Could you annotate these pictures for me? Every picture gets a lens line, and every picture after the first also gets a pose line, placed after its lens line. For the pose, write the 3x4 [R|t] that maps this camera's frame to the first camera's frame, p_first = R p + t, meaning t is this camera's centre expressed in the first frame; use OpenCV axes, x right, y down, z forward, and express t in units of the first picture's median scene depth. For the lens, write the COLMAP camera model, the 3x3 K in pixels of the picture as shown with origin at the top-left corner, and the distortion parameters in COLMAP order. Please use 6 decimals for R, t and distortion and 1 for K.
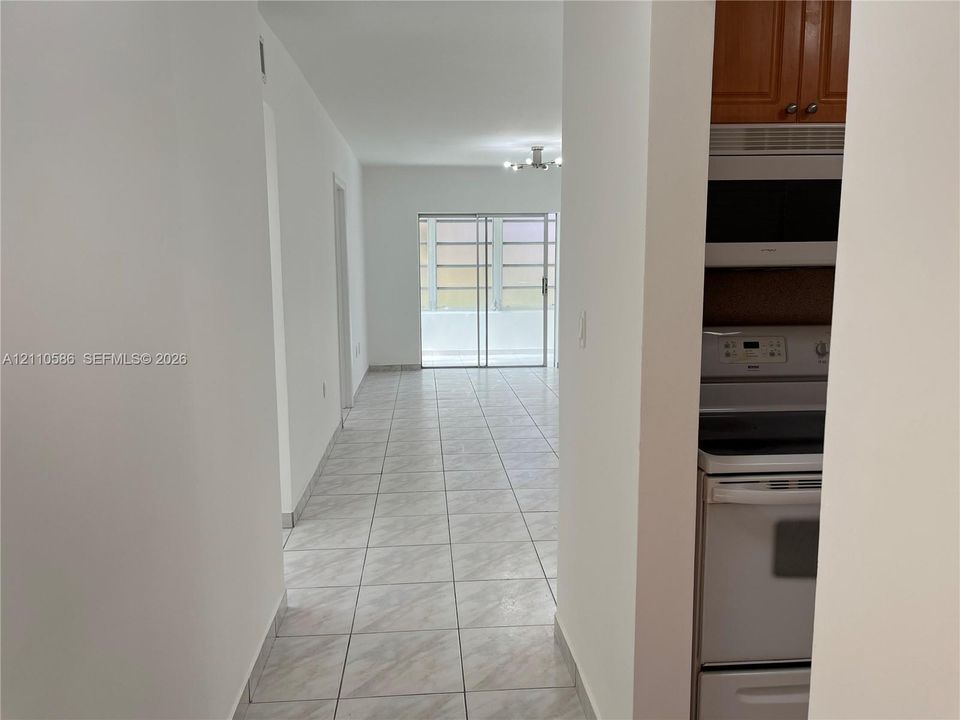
lens RADIAL K [[723.3, 0, 474.2], [0, 723.3, 361.0], [0, 0, 1]] dist [0.060107, -0.085634]
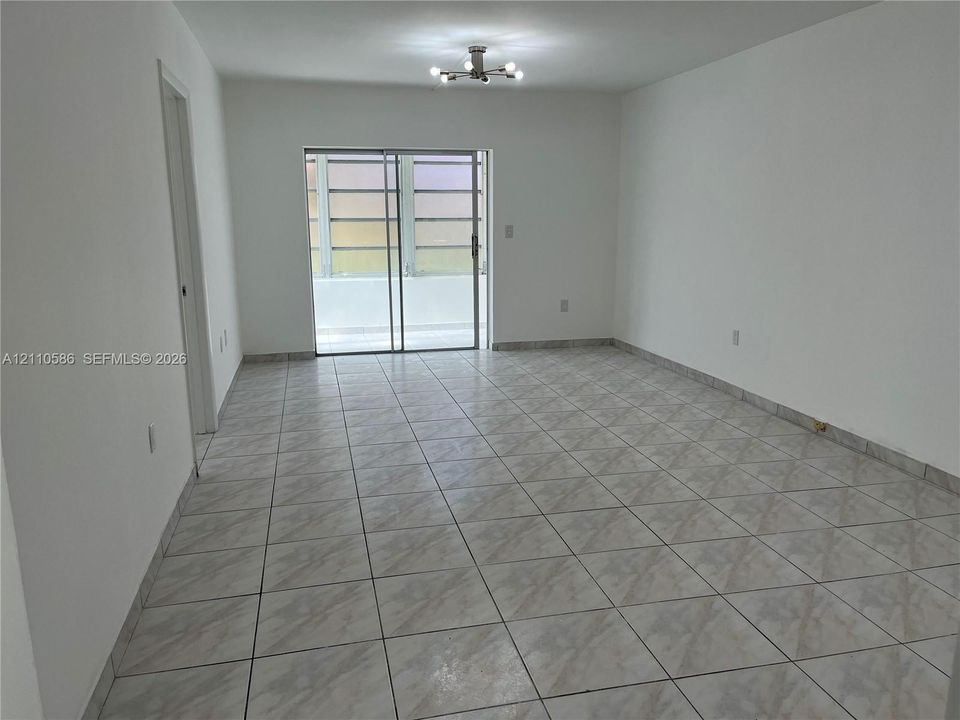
lens RADIAL K [[723.3, 0, 482.0], [0, 723.3, 359.5], [0, 0, 1]] dist [0.060107, -0.085634]
pose [[0.986872, -0.032046, 0.158290, -0.022180], [0.022642, 0.997889, 0.060862, -0.028959], [-0.159906, -0.056479, 0.985515, 0.222762]]
